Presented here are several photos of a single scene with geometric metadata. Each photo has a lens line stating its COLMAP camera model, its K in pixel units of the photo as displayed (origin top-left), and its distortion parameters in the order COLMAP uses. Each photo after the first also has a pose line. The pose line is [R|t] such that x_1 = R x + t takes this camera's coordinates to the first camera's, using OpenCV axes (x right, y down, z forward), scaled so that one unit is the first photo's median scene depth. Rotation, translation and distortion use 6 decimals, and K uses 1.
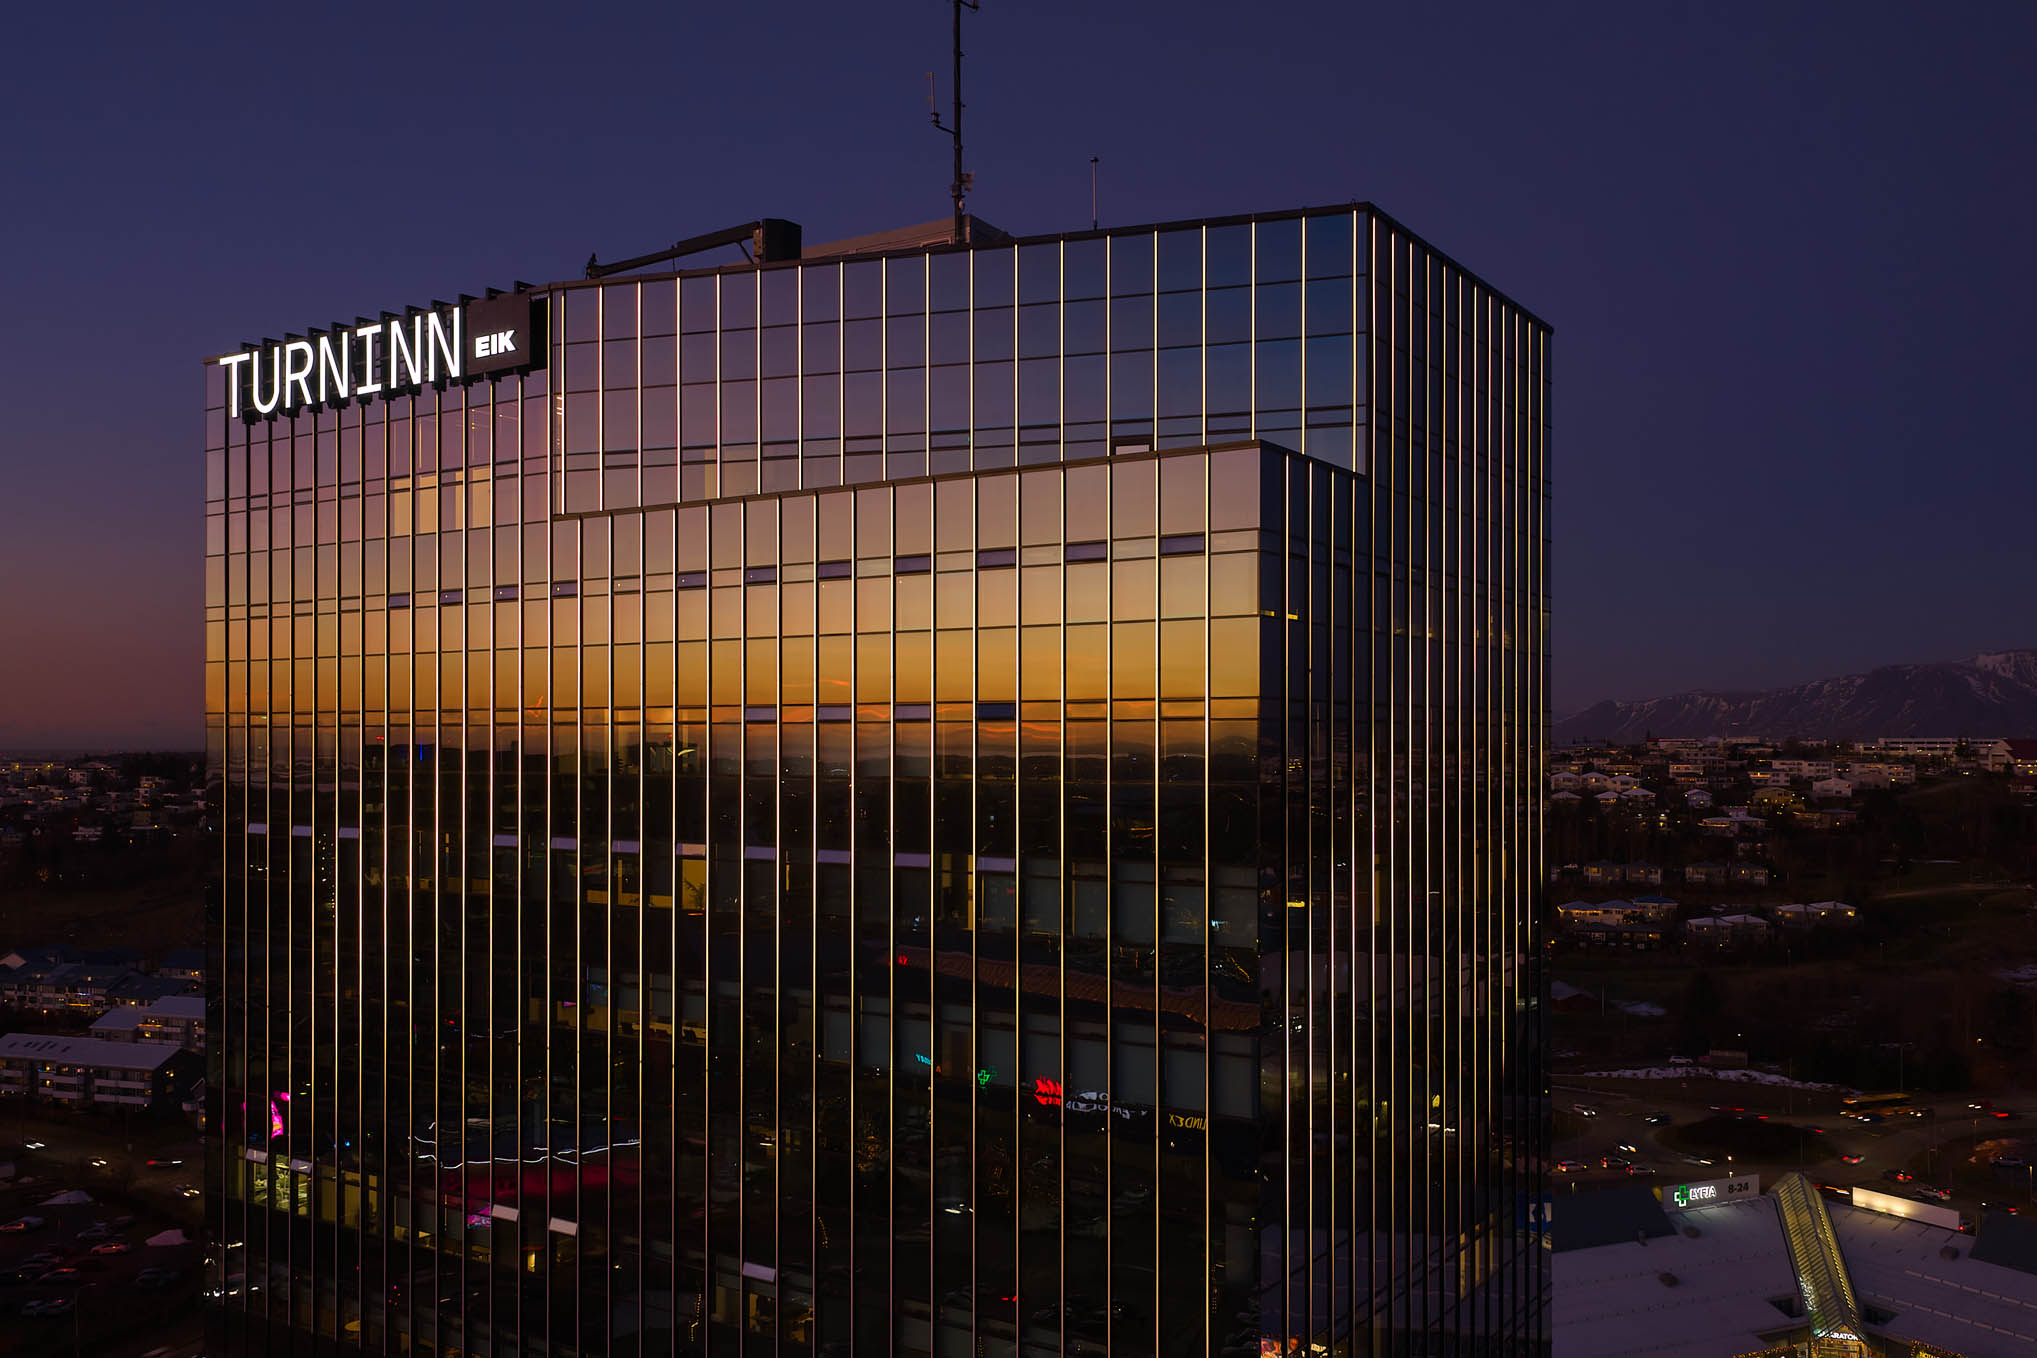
lens RADIAL K [[1639.4, 0, 1018.5], [0, 1639.4, 679.0], [0, 0, 1]] dist [0.003099, -0.001088]
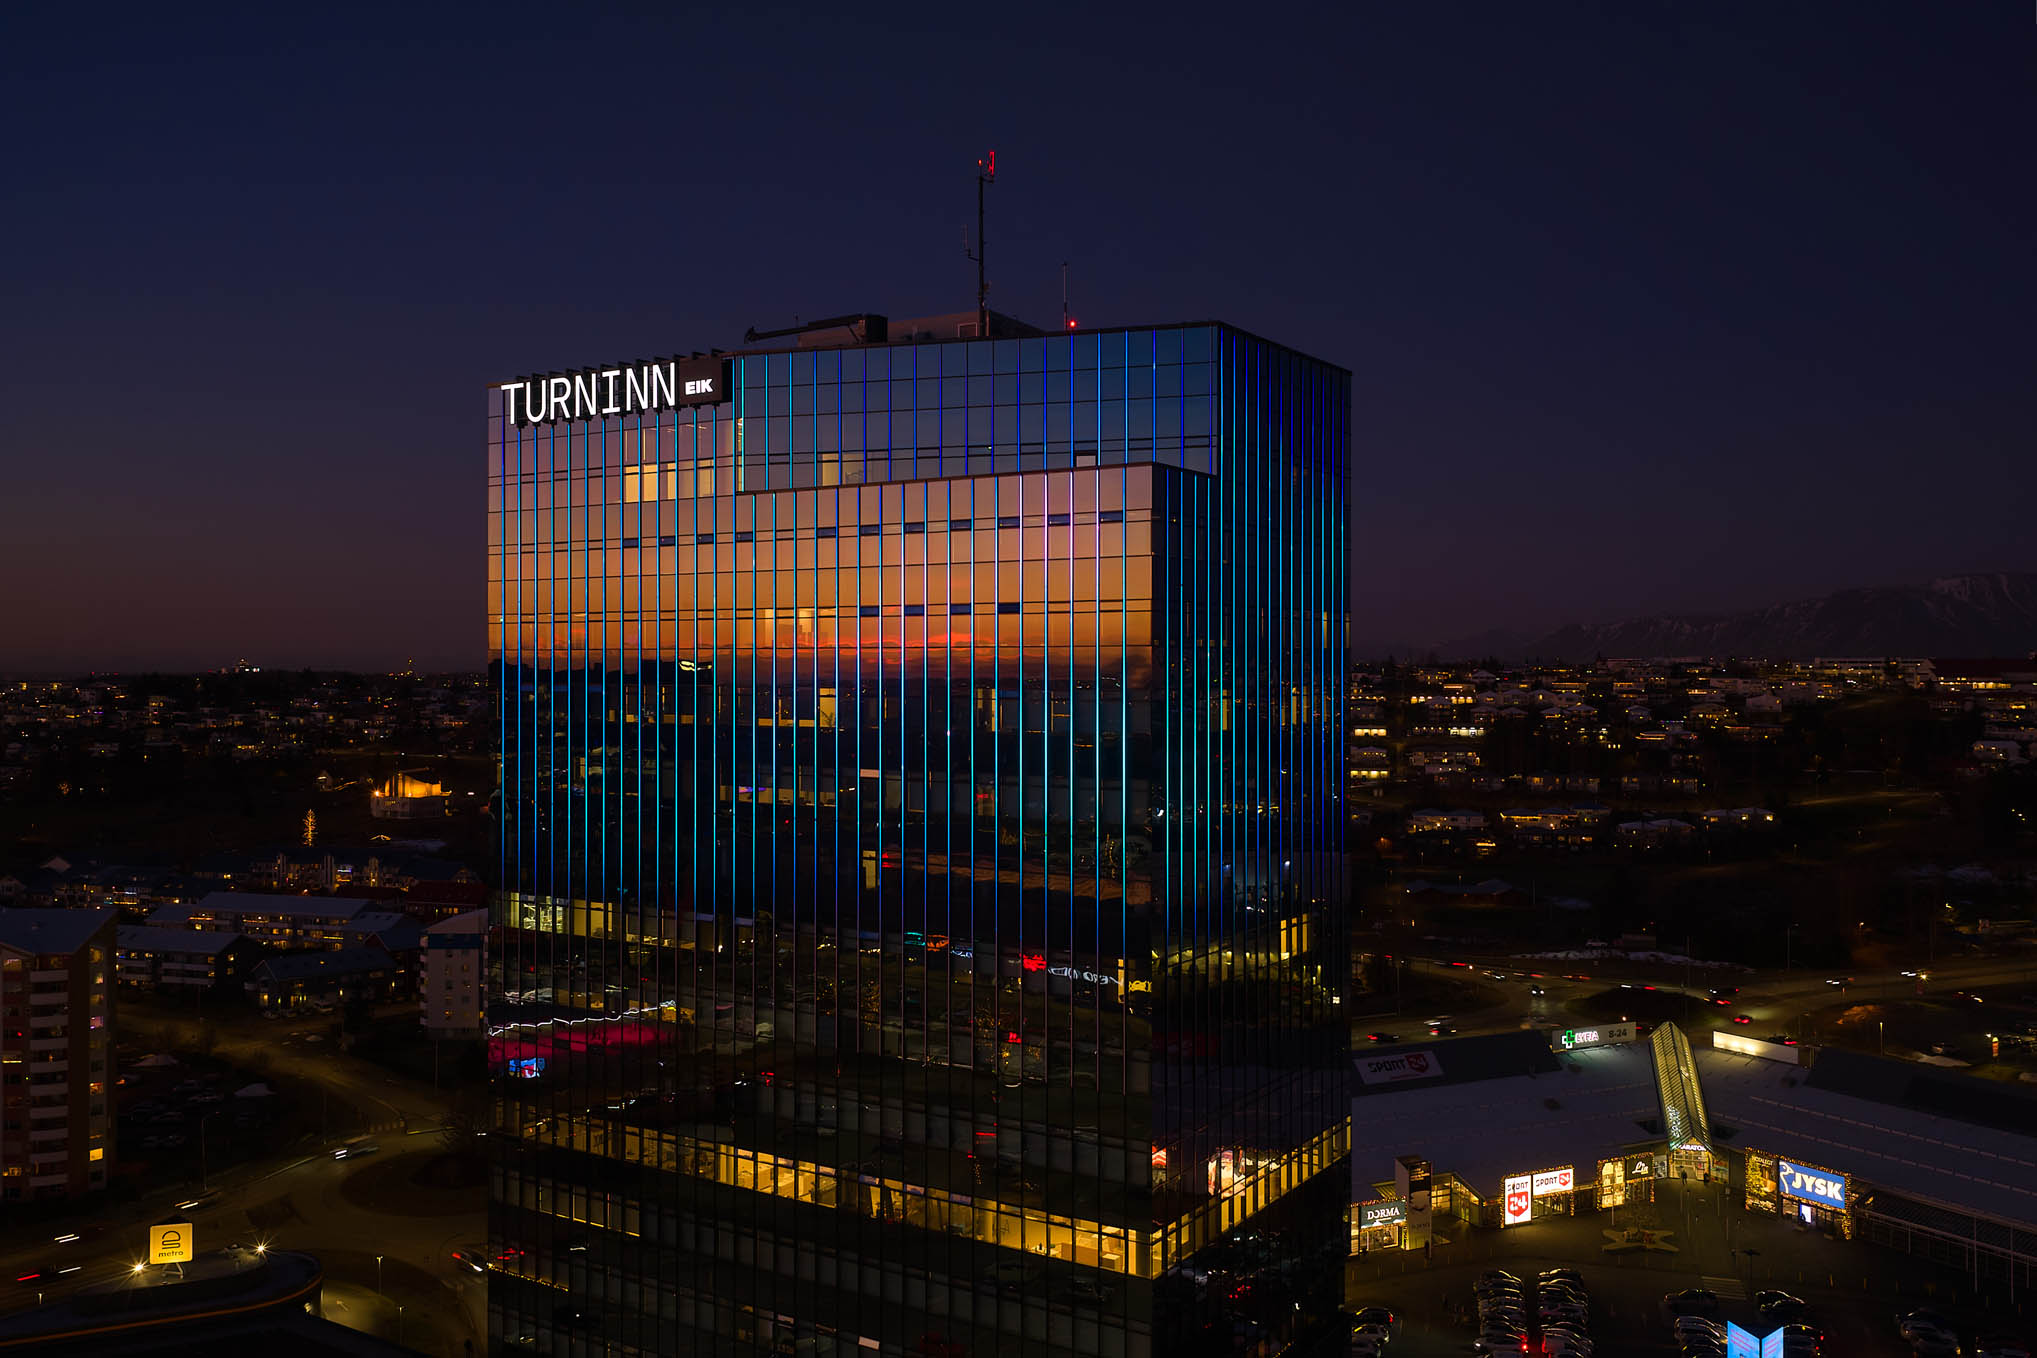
lens RADIAL K [[1618.9, 0, 1018.3], [0, 1618.9, 600.2], [0, 0, 1]] dist [-0.001683, 0.003366]
pose [[0.999897, 0.000222, 0.014341, -0.020072], [-0.000203, 0.999999, -0.001339, 0.009543], [-0.014341, 0.001336, 0.999896, -0.534789]]
